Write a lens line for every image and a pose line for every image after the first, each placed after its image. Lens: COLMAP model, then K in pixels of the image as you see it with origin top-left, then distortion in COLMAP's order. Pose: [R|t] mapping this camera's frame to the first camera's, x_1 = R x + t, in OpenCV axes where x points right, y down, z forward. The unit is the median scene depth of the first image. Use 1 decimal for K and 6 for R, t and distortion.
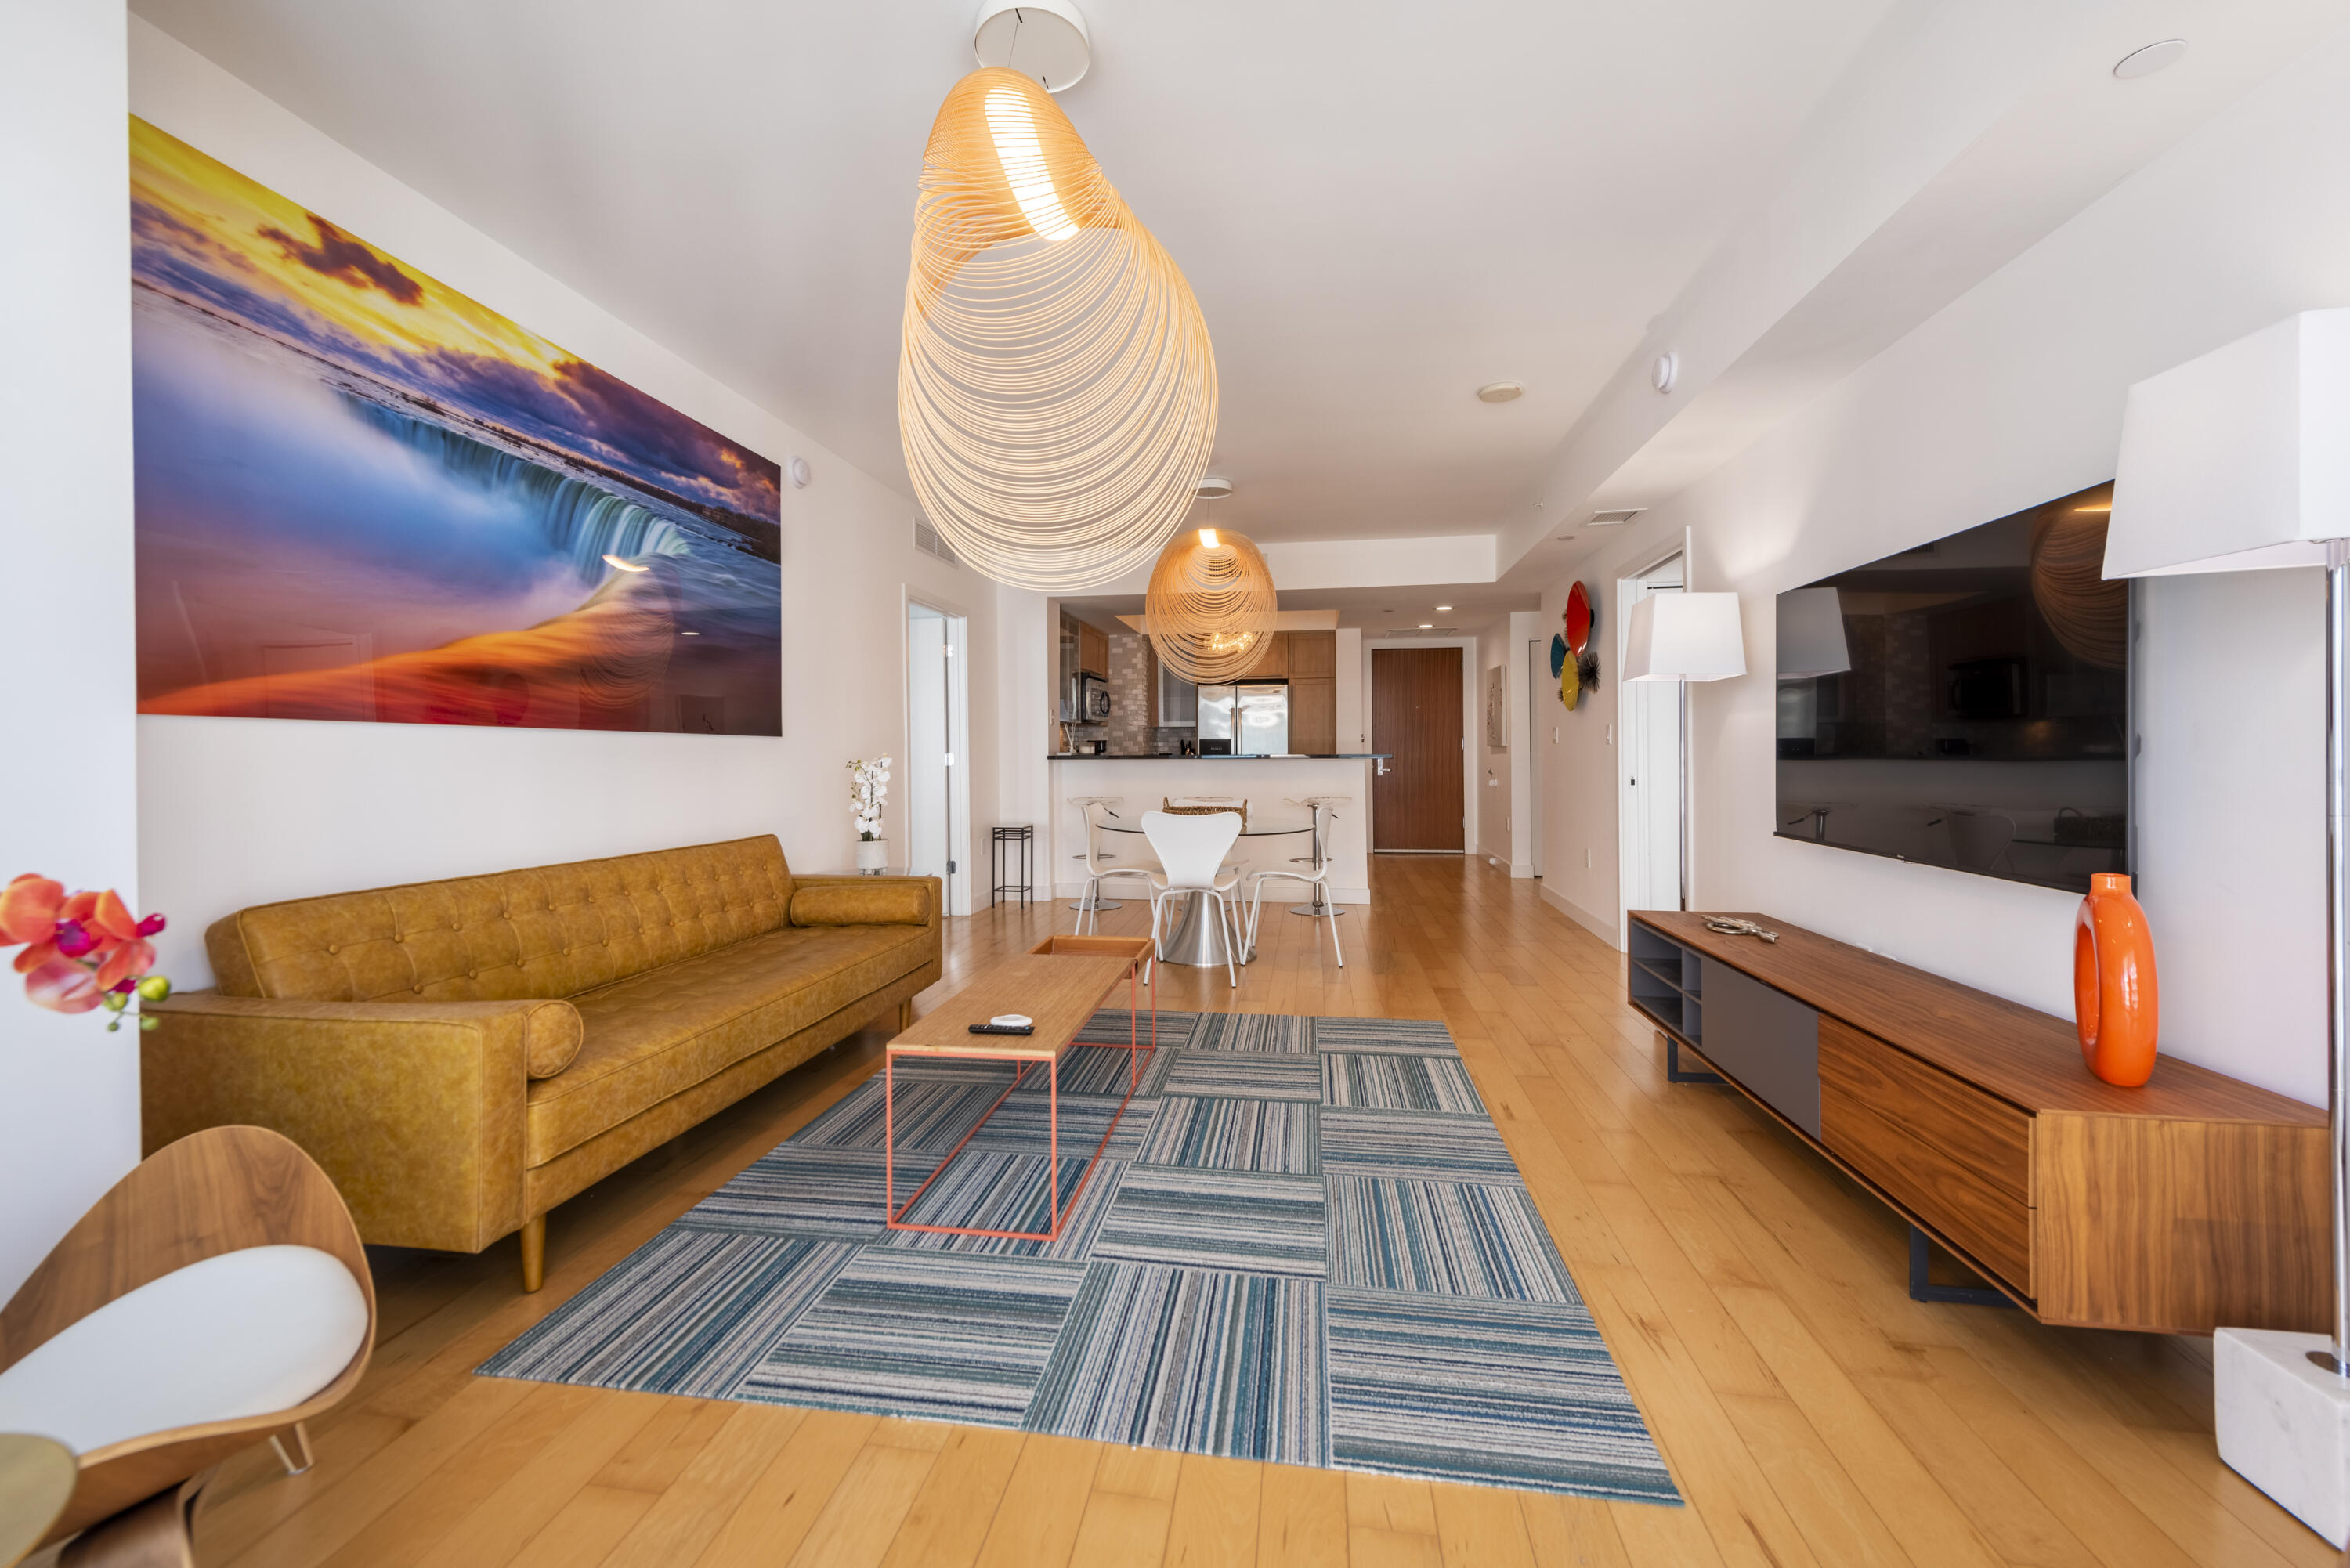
lens RADIAL K [[963.3, 0, 1159.8], [0, 963.3, 754.0], [0, 0, 1]] dist [0.011520, -0.005276]
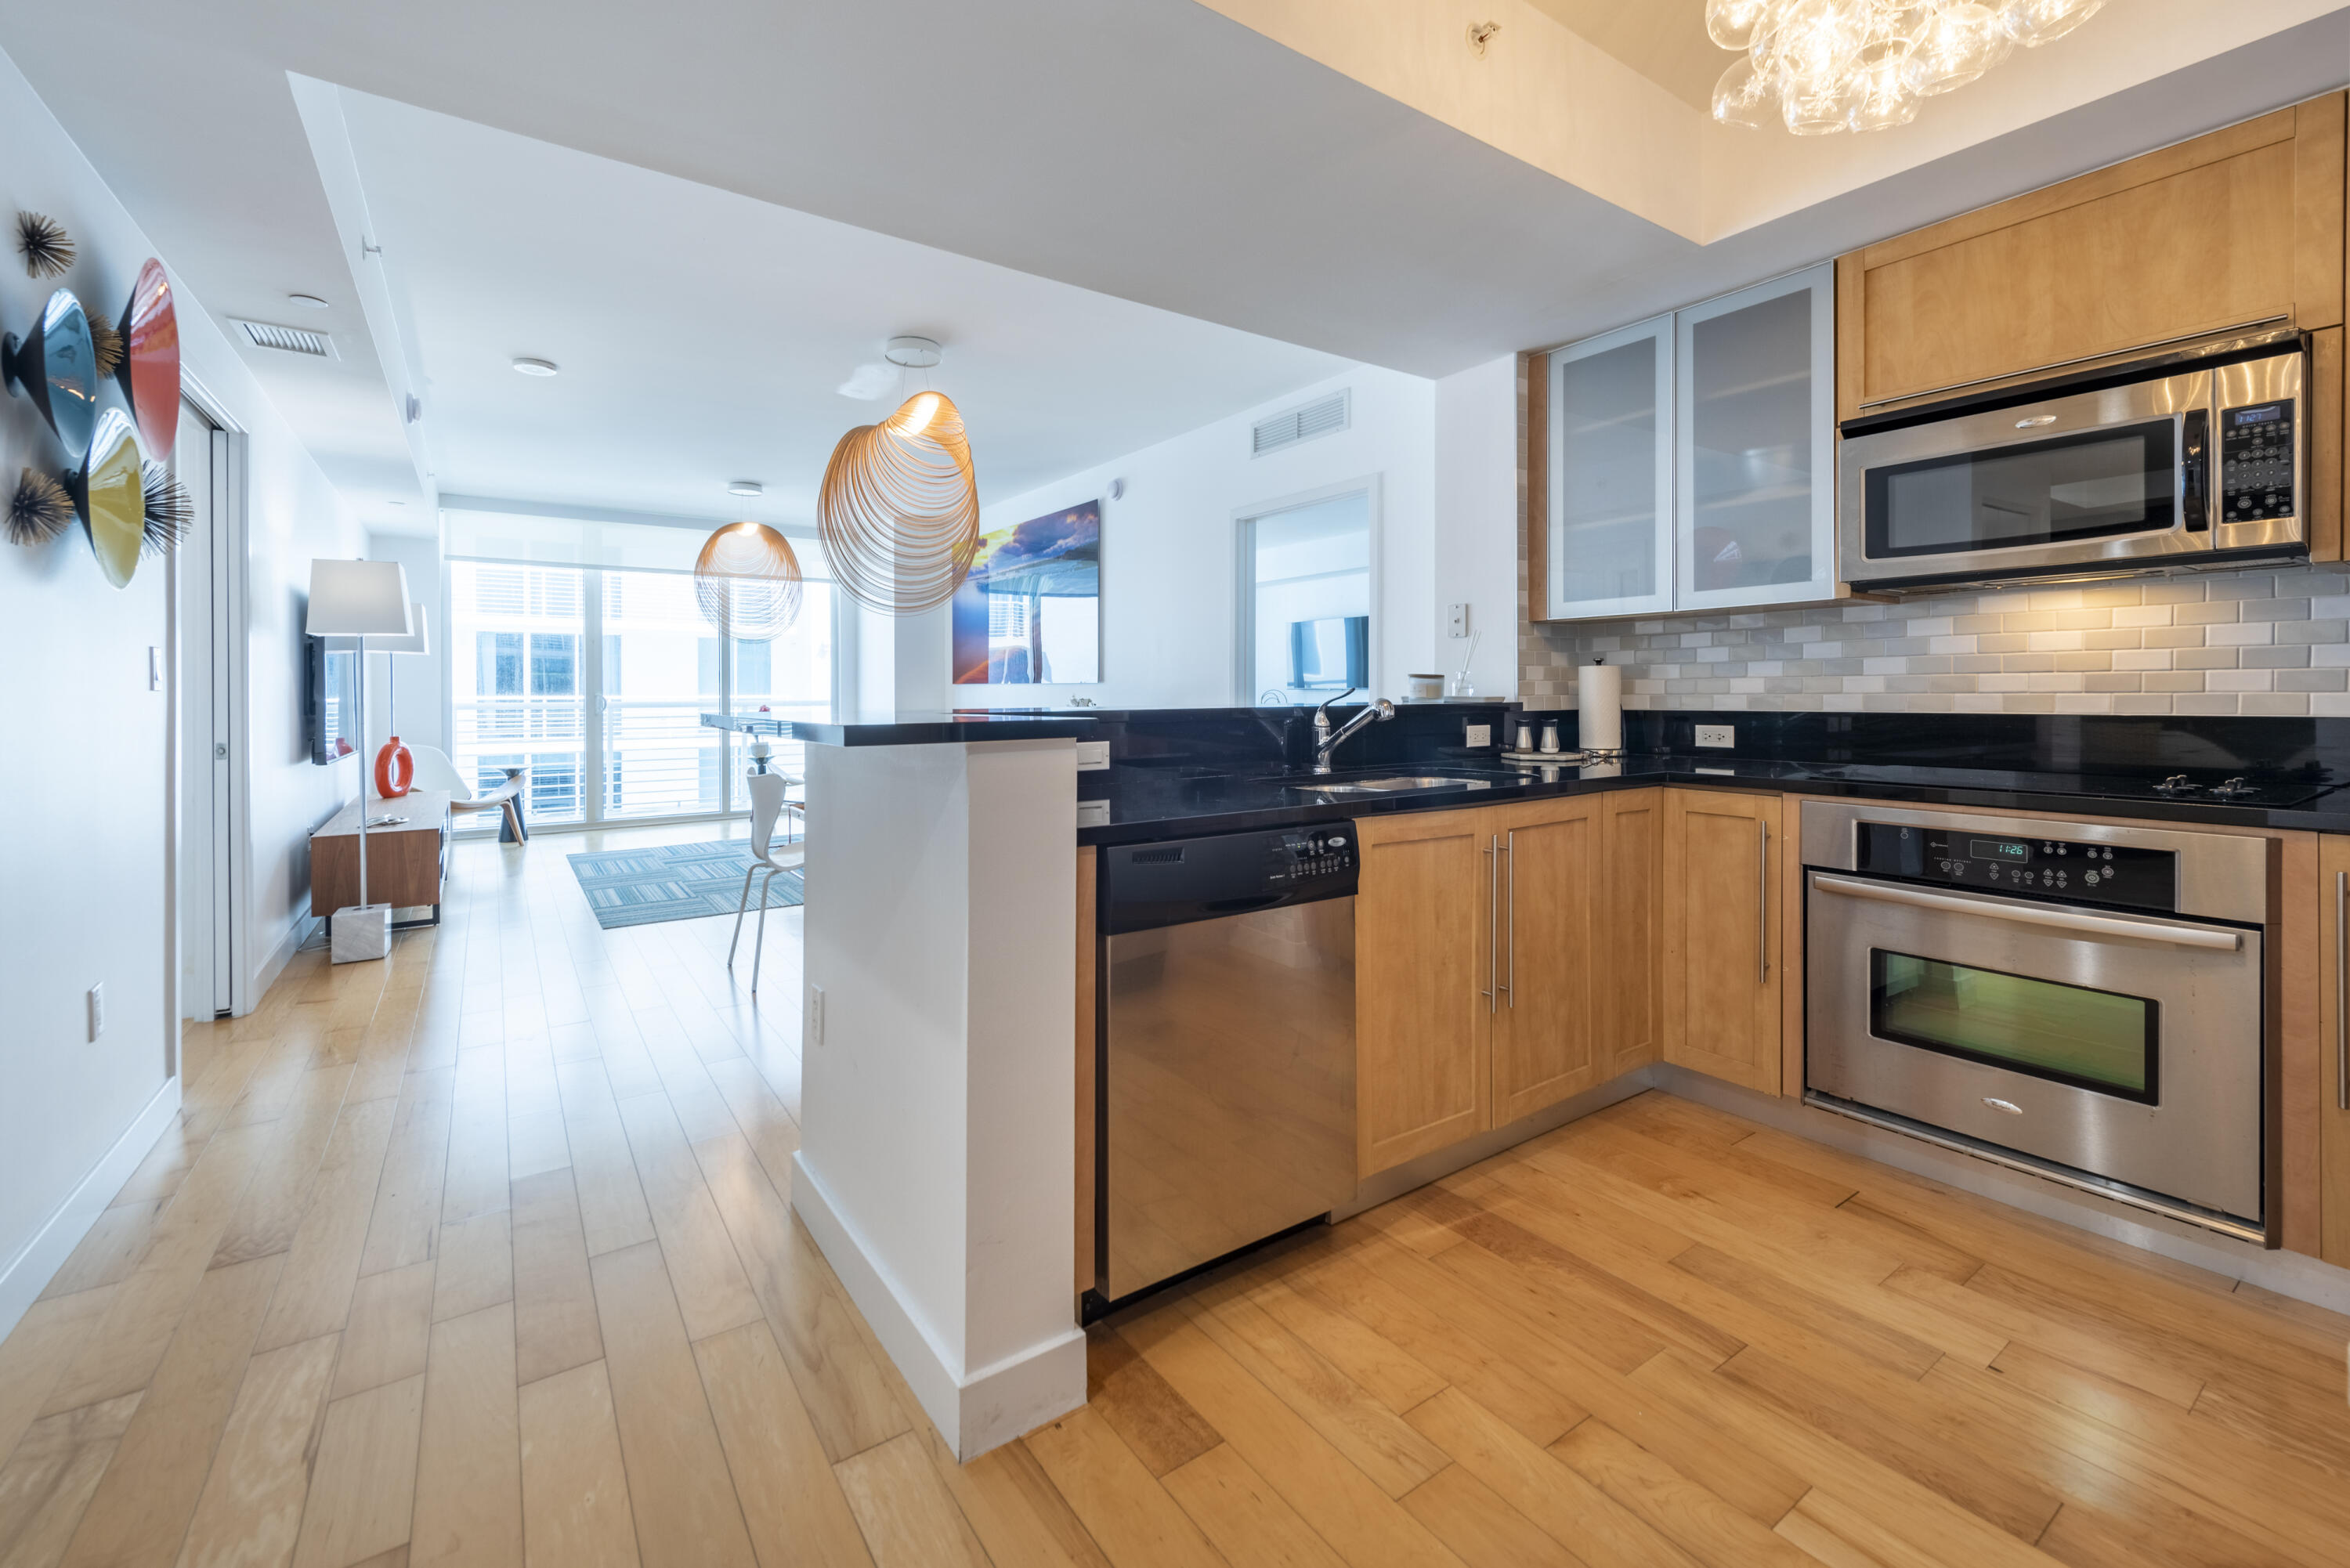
lens RADIAL K [[963.3, 0, 1124.1], [0, 963.3, 680.8], [0, 0, 1]] dist [0.011520, -0.005276]
pose [[-0.740466, 0.002665, -0.672089, 0.618011], [0.009074, 0.999941, -0.006032, -0.013719], [0.672033, -0.010565, -0.740446, 2.314715]]
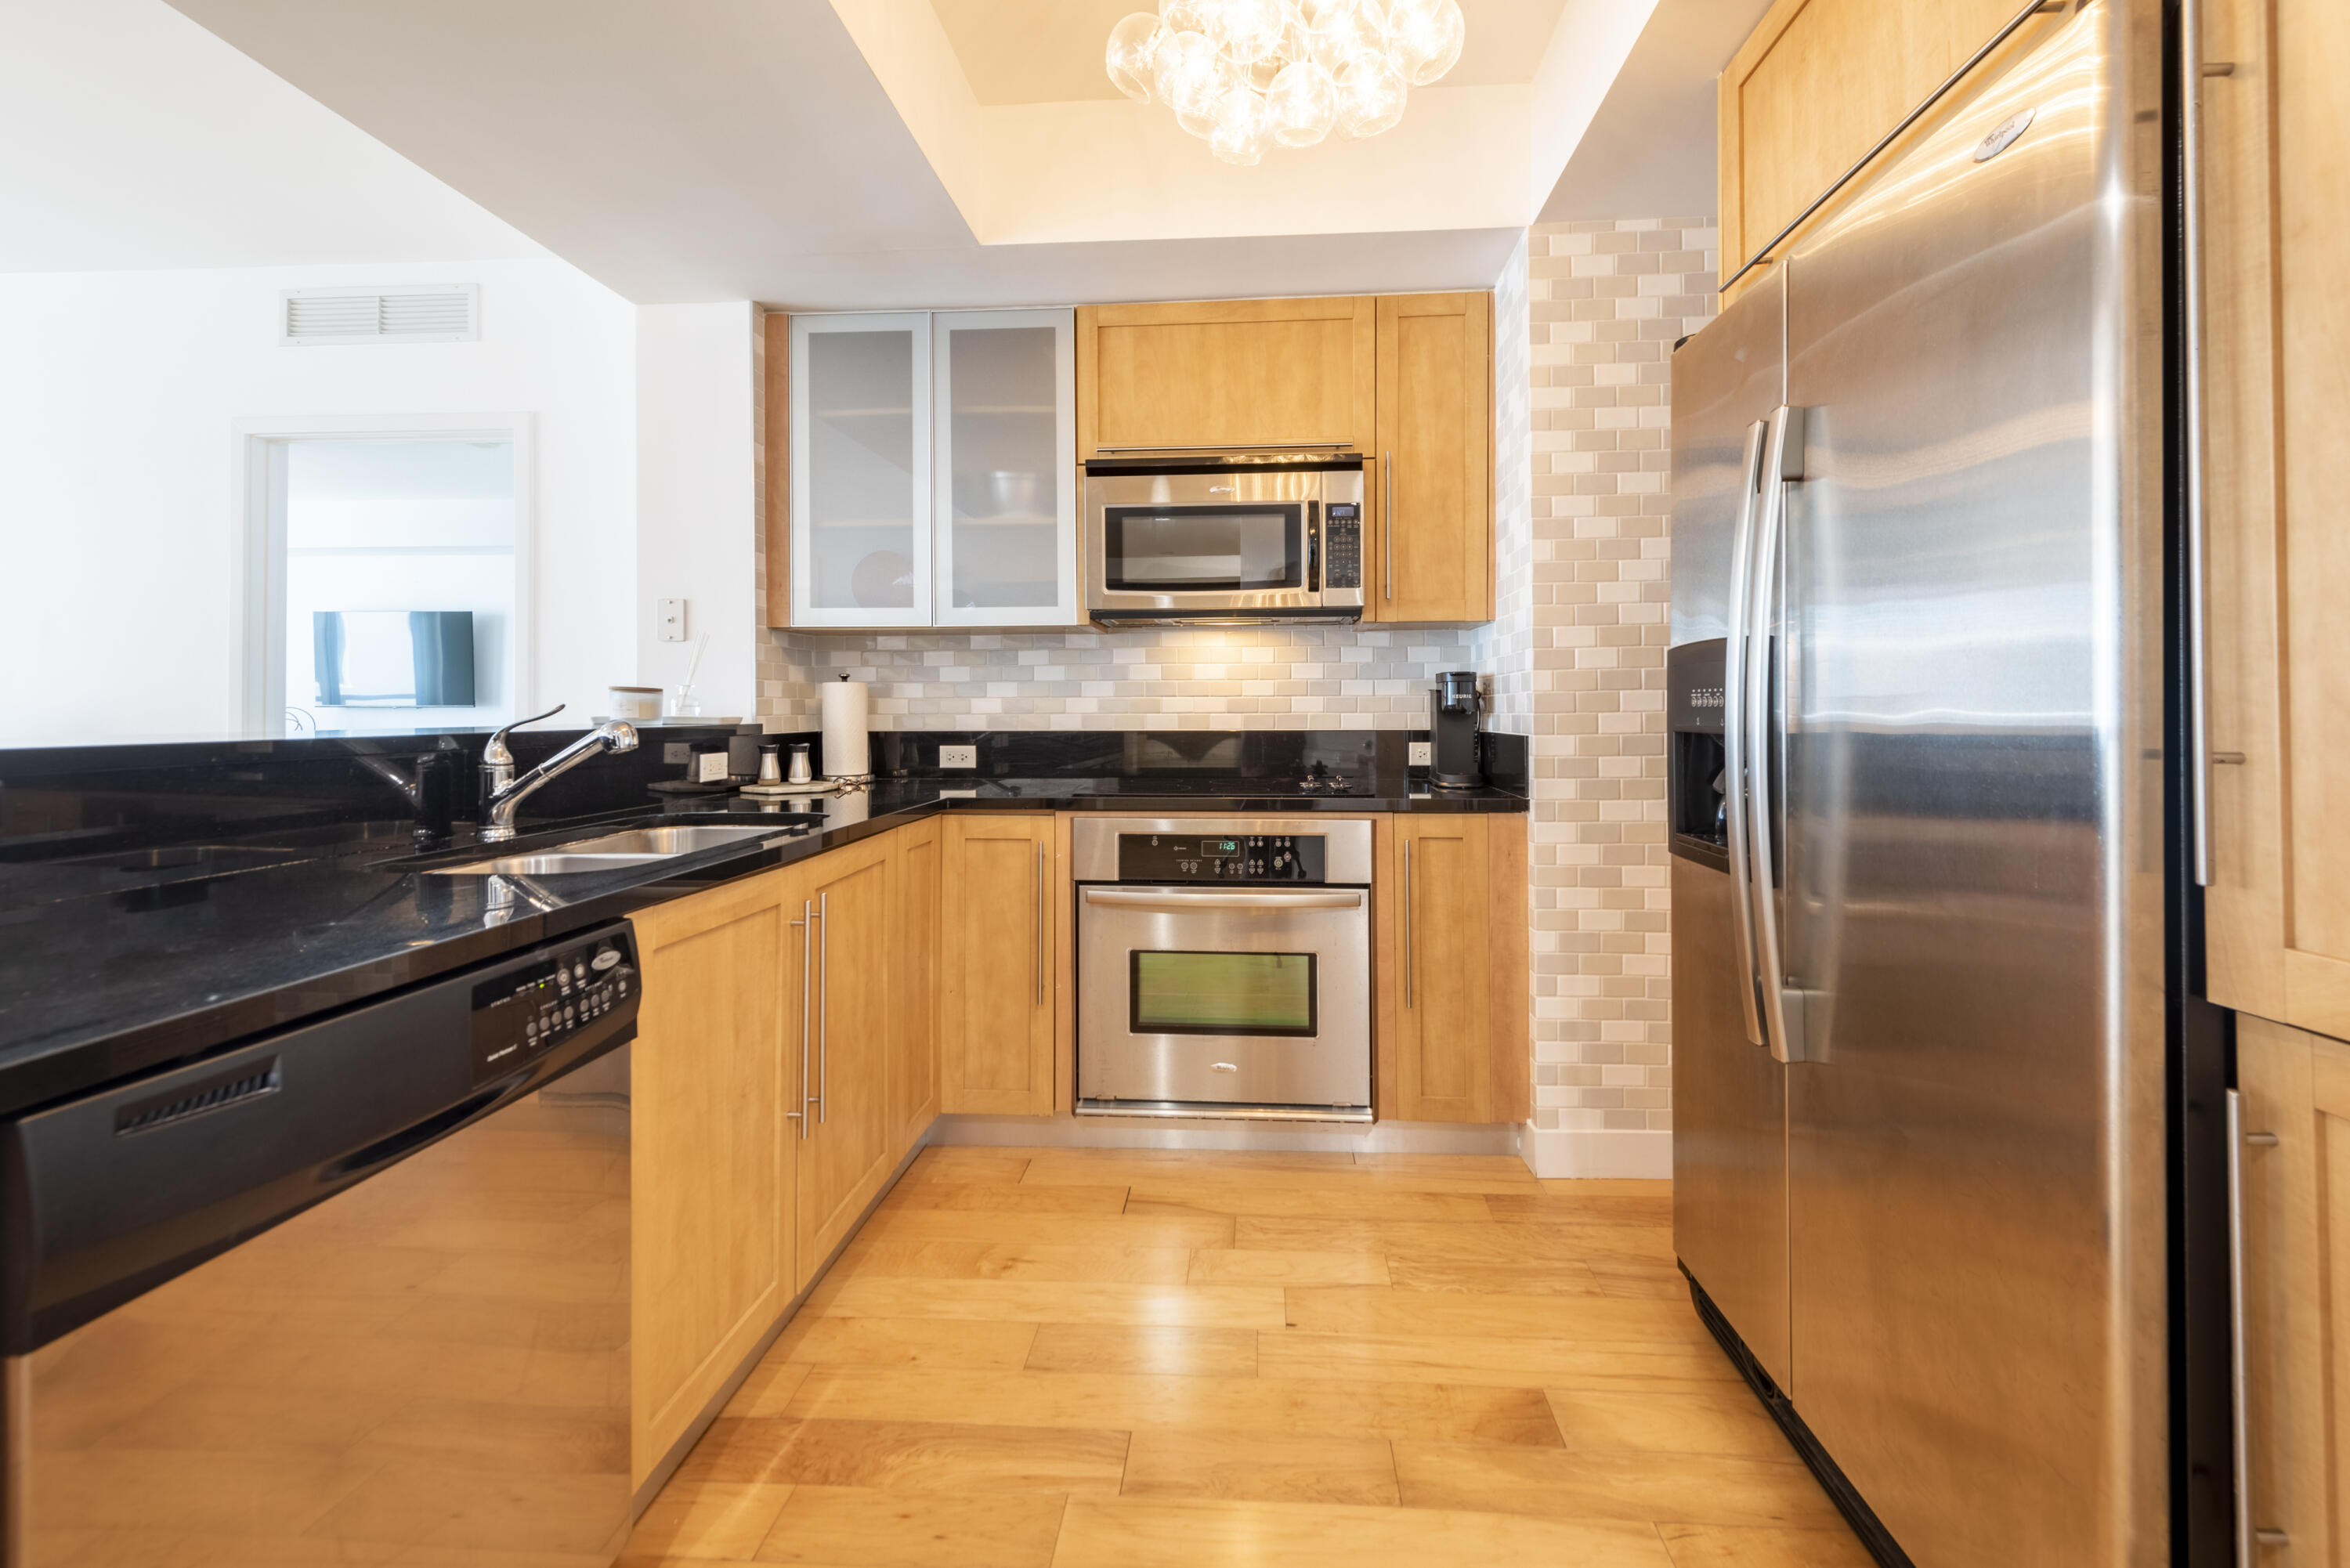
lens RADIAL K [[963.3, 0, 1208.5], [0, 963.3, 699.2], [0, 0, 1]] dist [0.011520, -0.005276]
pose [[0.098154, -0.004094, -0.995163, 0.522173], [-0.000459, 0.999991, -0.004159, -0.011901], [0.995171, 0.000865, 0.098151, 2.179867]]
